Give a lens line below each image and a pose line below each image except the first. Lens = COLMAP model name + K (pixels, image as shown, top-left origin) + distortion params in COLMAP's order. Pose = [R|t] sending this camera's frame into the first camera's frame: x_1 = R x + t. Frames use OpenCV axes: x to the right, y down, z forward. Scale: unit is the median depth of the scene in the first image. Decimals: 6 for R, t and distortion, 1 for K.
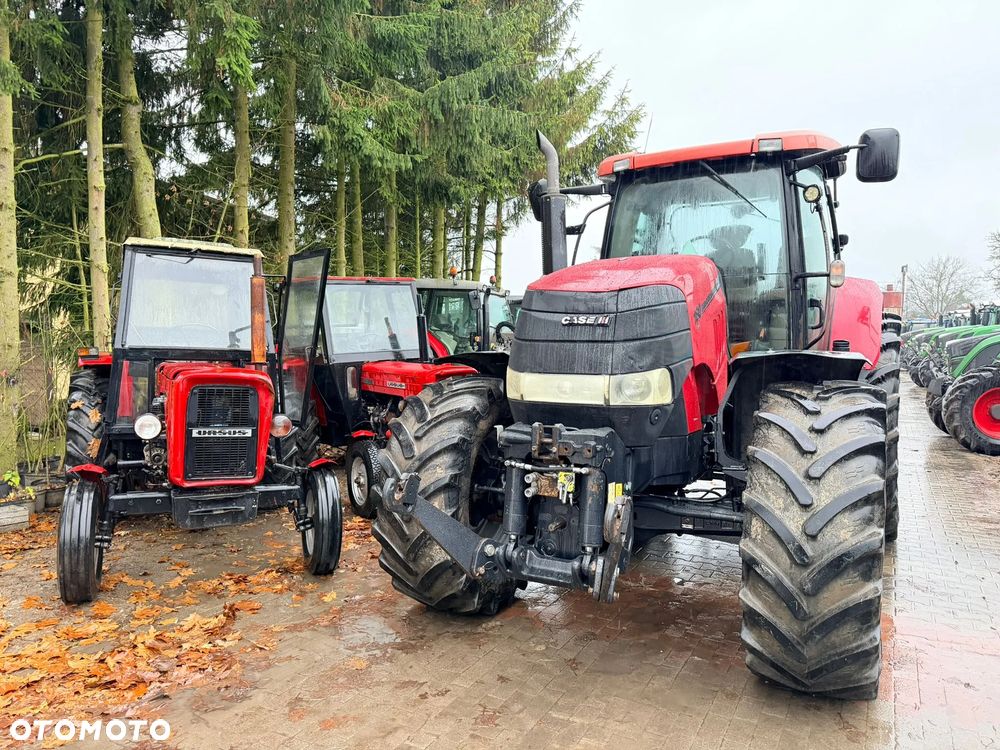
lens RADIAL K [[686.9, 0, 503.0], [0, 686.9, 373.5], [0, 0, 1]] dist [0.147884, -0.244108]
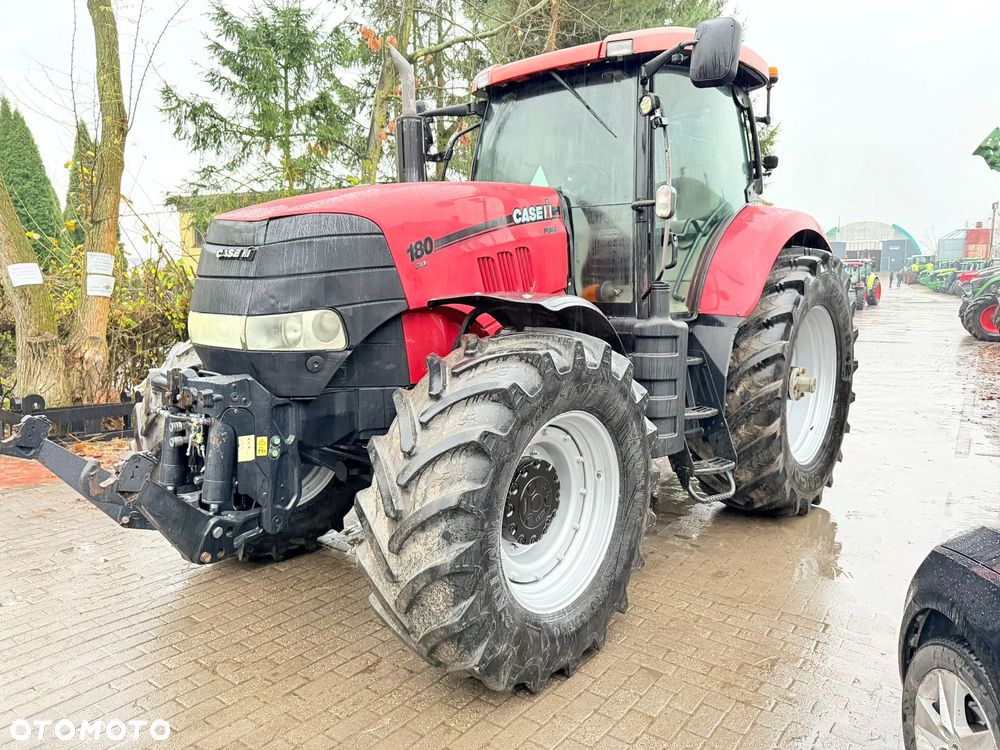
lens RADIAL K [[686.9, 0, 503.0], [0, 686.9, 373.5], [0, 0, 1]] dist [0.147884, -0.244108]
pose [[0.981449, 0.032833, -0.188890, 0.623539], [-0.016899, 0.996207, 0.085356, -0.005914], [0.190976, -0.080581, 0.978282, 0.169145]]
